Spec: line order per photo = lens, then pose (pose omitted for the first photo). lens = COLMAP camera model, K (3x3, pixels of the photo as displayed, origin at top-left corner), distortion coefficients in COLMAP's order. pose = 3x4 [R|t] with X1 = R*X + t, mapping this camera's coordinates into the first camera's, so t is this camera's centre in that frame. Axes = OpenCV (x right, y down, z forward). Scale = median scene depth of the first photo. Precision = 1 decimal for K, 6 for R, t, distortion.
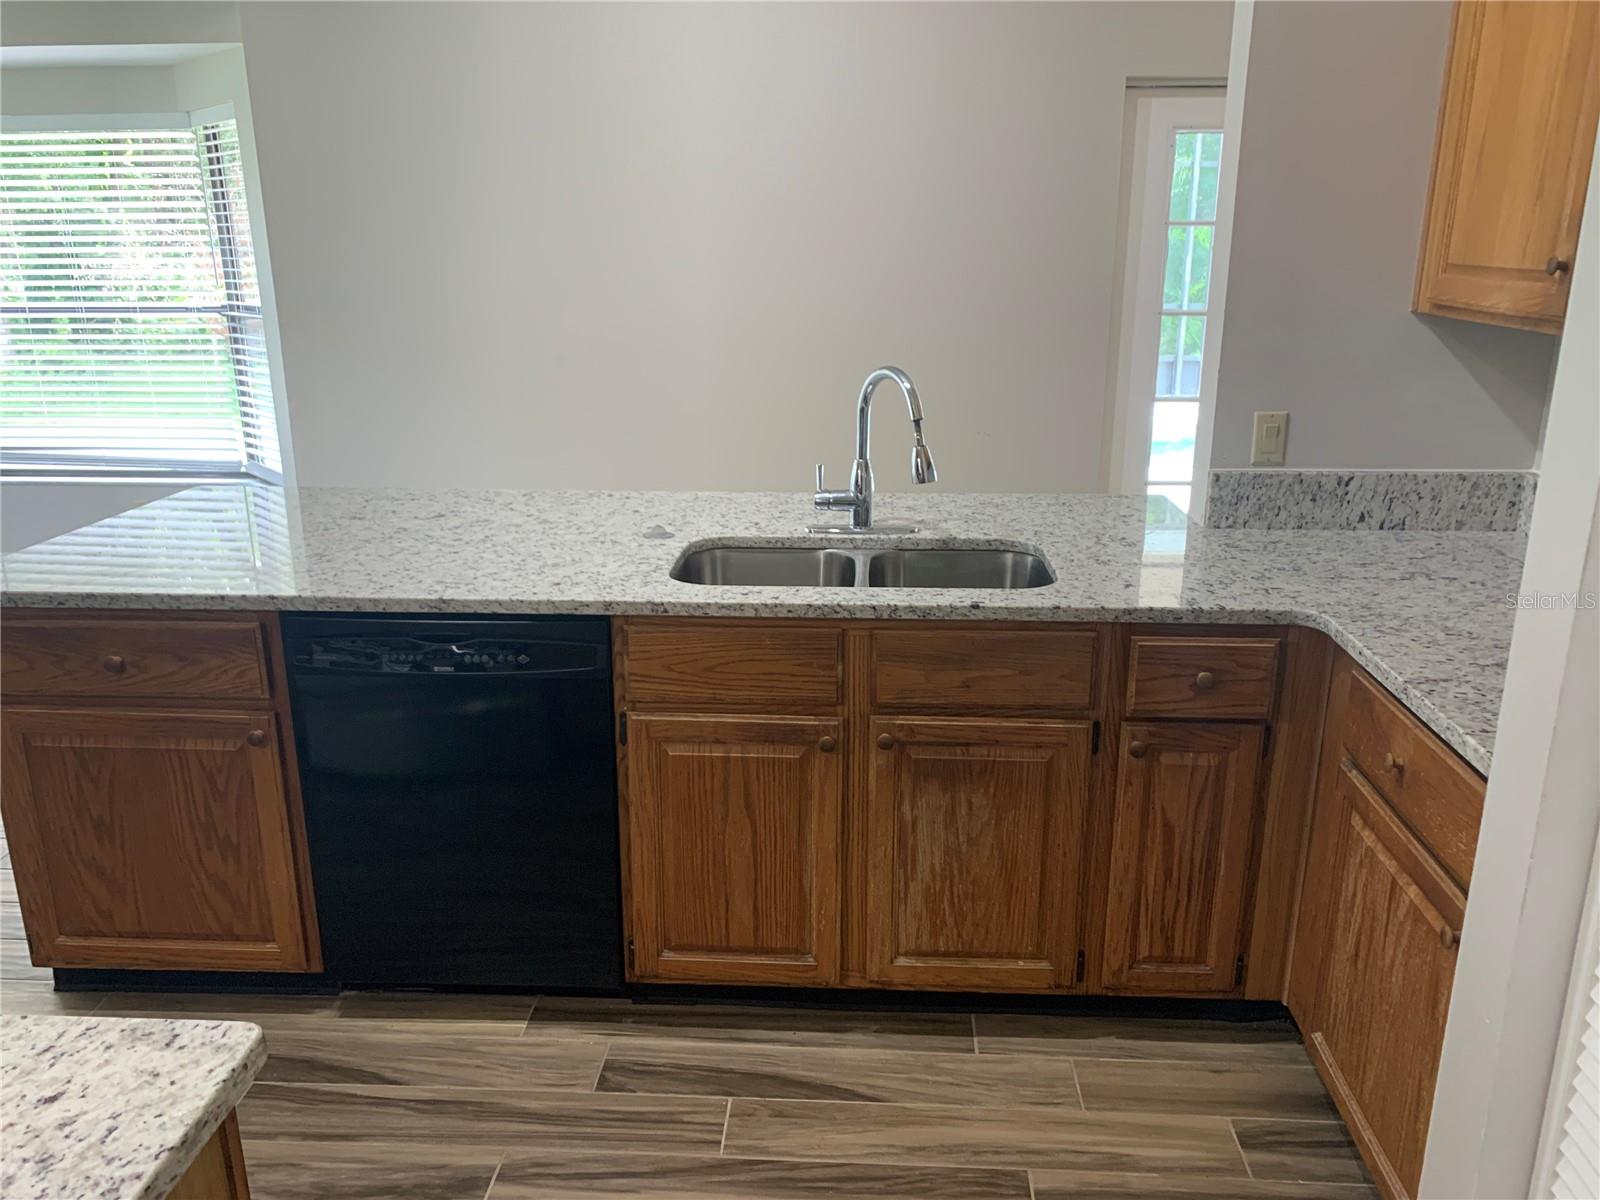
lens RADIAL K [[1236.8, 0, 797.4], [0, 1236.8, 604.3], [0, 0, 1]] dist [0.024003, -0.019090]
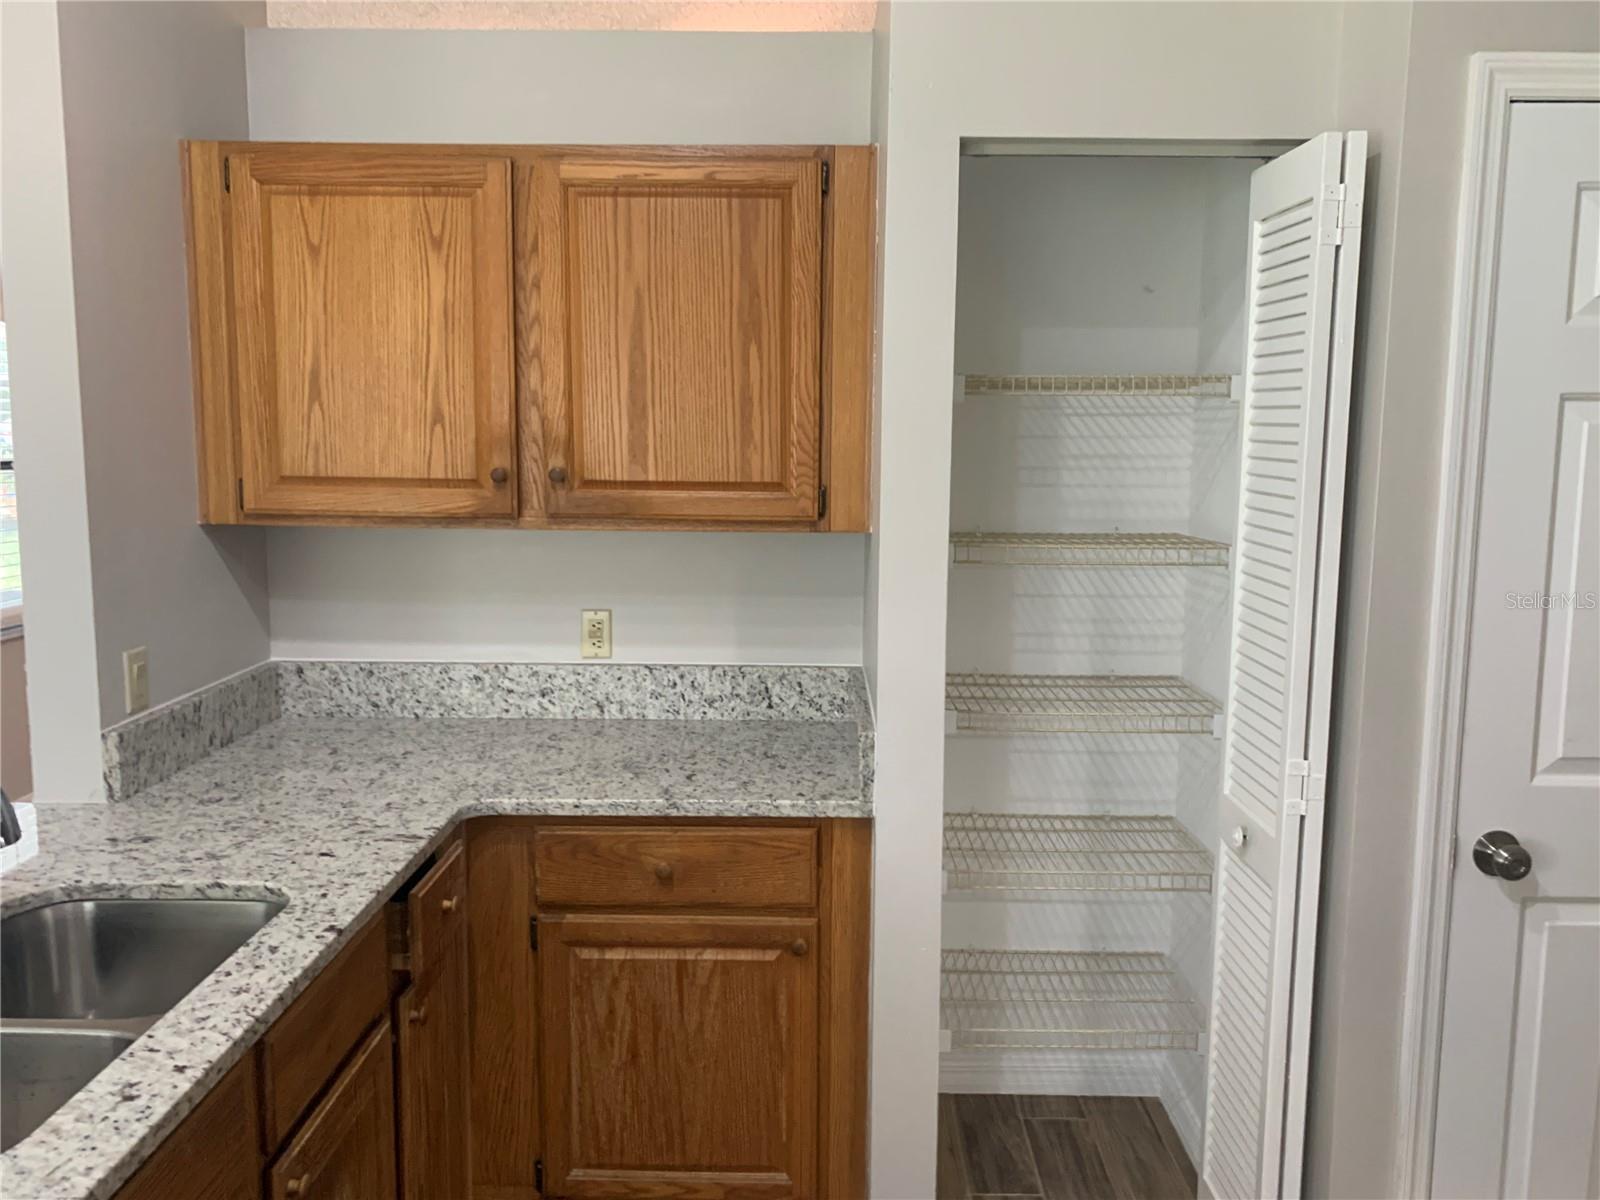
lens RADIAL K [[1236.8, 0, 825.6], [0, 1236.8, 564.6], [0, 0, 1]] dist [0.024003, -0.019090]
pose [[-0.069513, -0.100337, 0.992522, -0.583991], [0.278505, 0.953417, 0.115889, -0.210097], [-0.957916, 0.284478, -0.038331, 0.666636]]
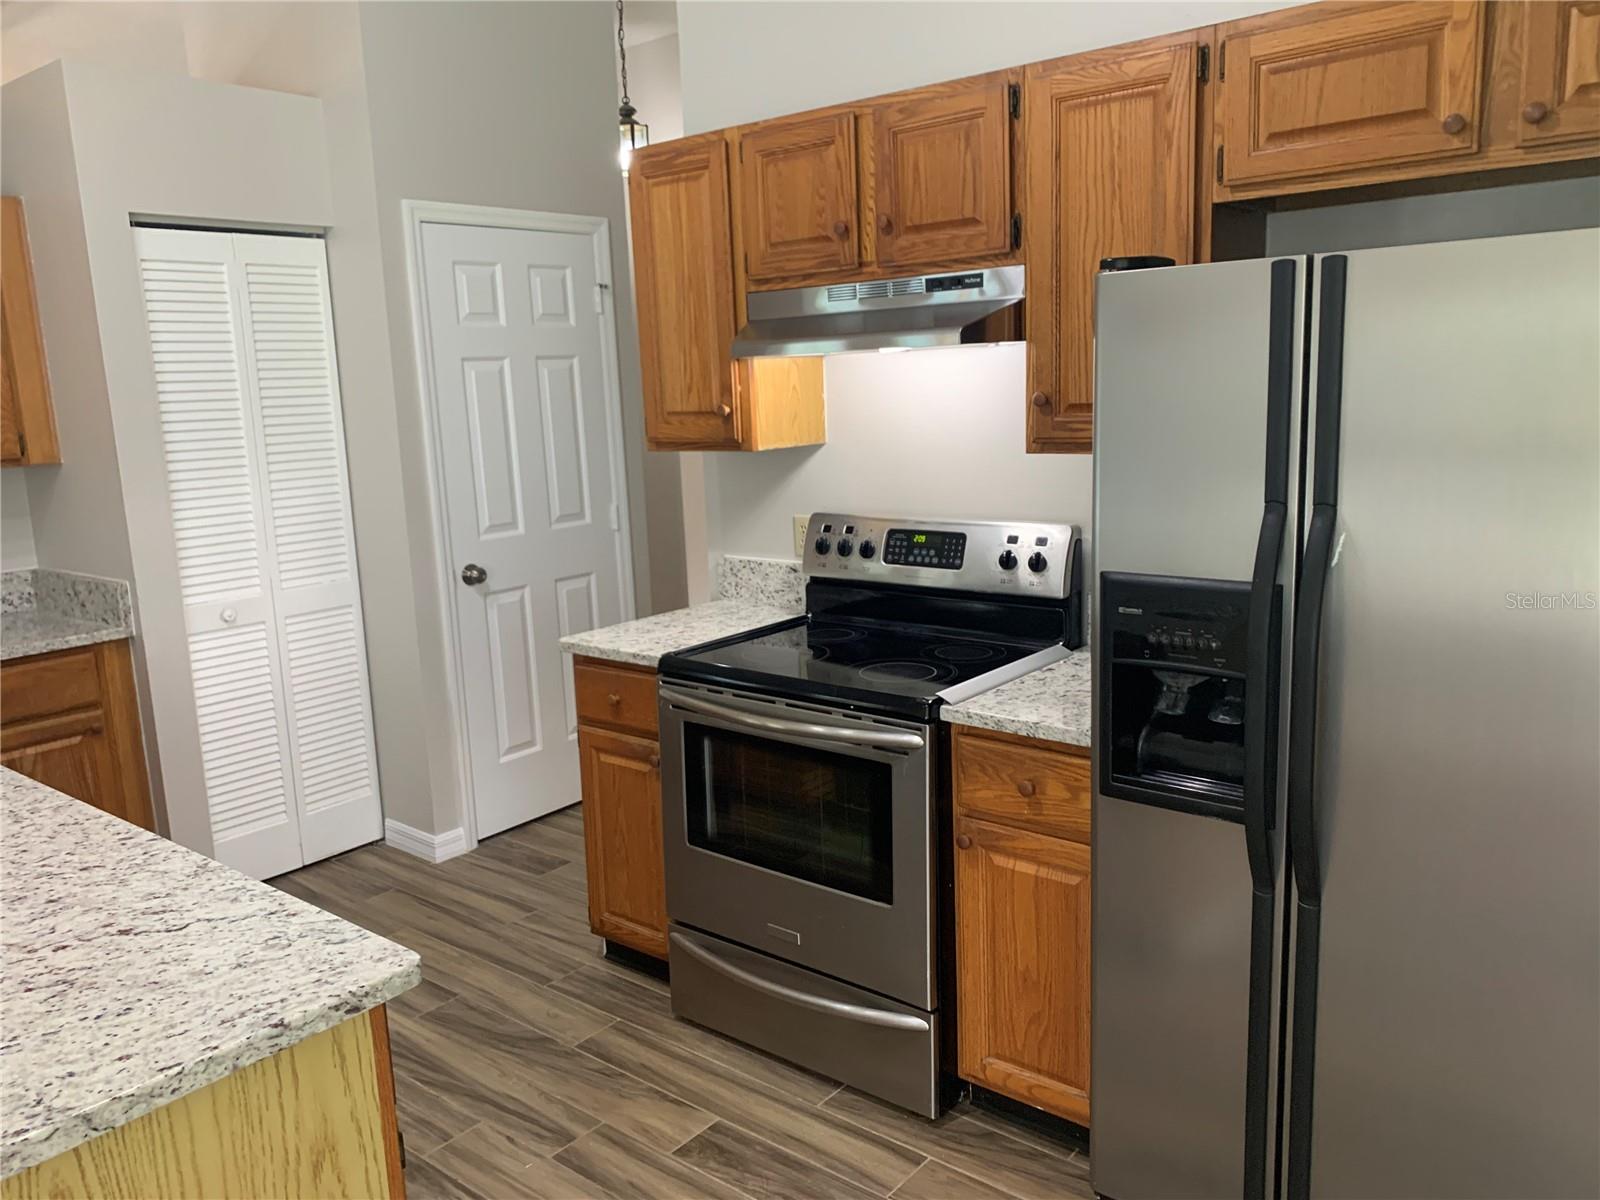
lens RADIAL K [[1236.8, 0, 802.3], [0, 1236.8, 603.3], [0, 0, 1]] dist [0.024003, -0.019090]
pose [[-0.816408, -0.064743, 0.573834, -1.234672], [0.212549, 0.890248, 0.402841, -0.388480], [-0.536936, 0.450850, -0.713045, 1.303404]]
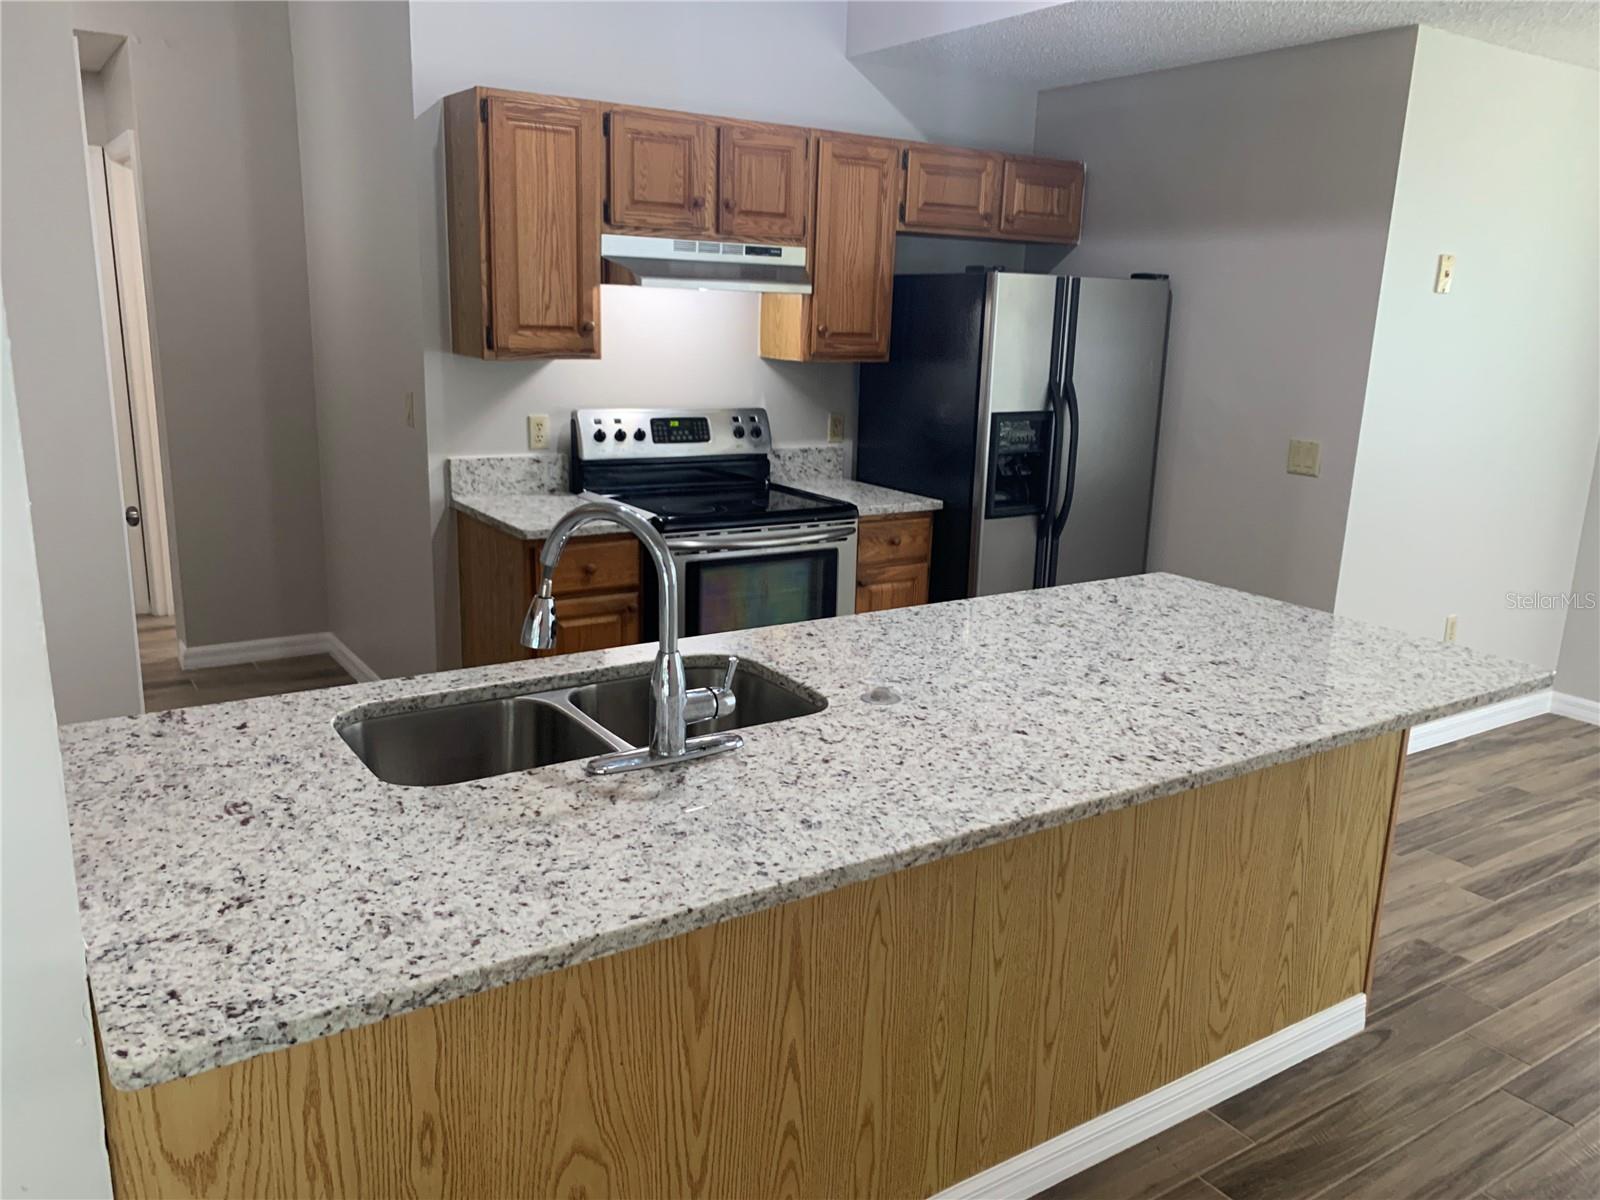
lens RADIAL K [[1236.8, 0, 796.0], [0, 1236.8, 593.2], [0, 0, 1]] dist [0.024003, -0.019090]
pose [[-0.790055, 0.121692, -0.600837, 0.468574], [-0.201860, 0.873801, 0.442408, -0.535992], [0.578849, 0.470811, -0.665786, 1.747771]]
